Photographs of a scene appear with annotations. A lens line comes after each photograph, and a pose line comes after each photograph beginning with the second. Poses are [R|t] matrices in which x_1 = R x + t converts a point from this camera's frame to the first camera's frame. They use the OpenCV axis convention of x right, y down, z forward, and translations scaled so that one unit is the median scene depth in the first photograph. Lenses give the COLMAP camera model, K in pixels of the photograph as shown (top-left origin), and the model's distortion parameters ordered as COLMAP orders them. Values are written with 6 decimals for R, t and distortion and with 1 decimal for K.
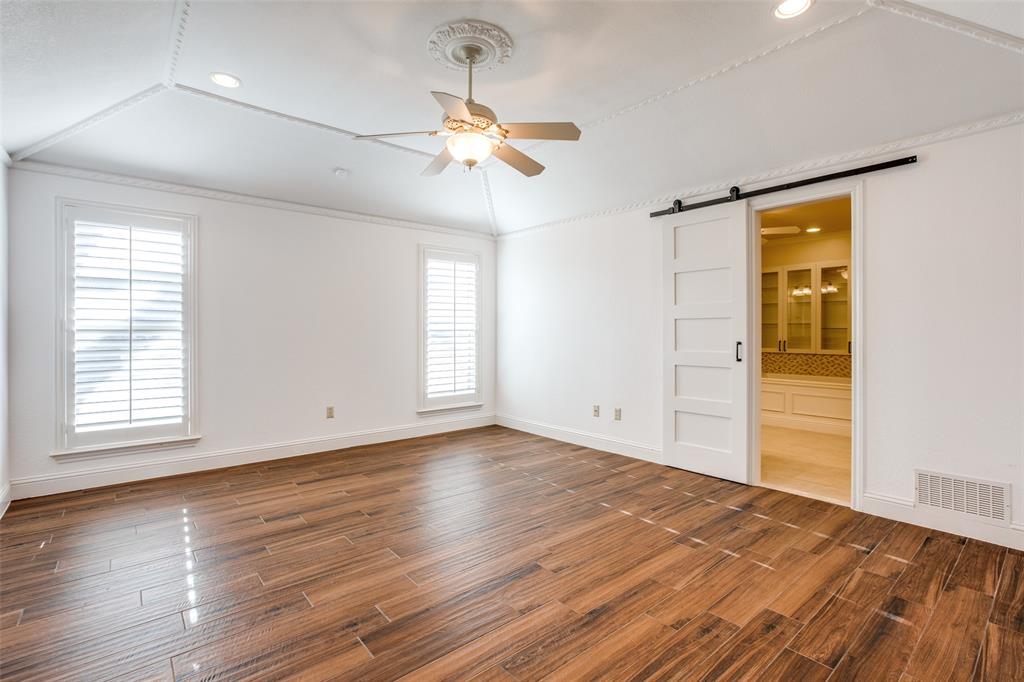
lens RADIAL K [[470.7, 0, 508.0], [0, 470.7, 331.0], [0, 0, 1]] dist [-0.024449, 0.000673]
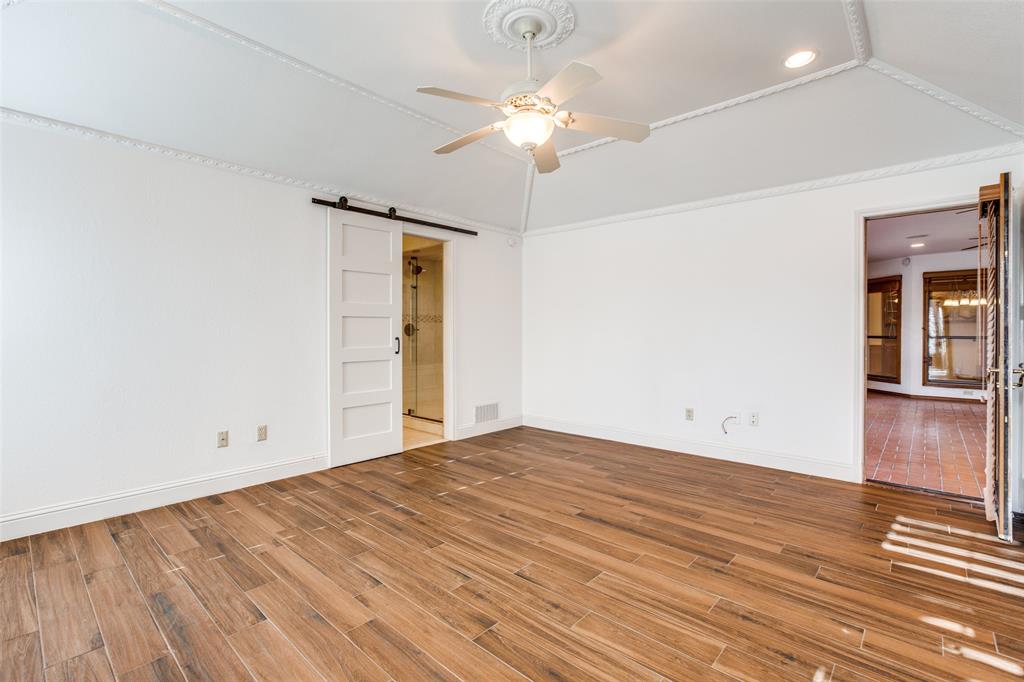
lens RADIAL K [[470.7, 0, 508.0], [0, 470.7, 331.0], [0, 0, 1]] dist [-0.024449, 0.000673]
pose [[-0.133086, -0.001297, 0.991104, -0.811513], [-0.002460, 0.999996, 0.000978, 0.005098], [-0.991101, -0.002308, -0.133088, 0.947296]]
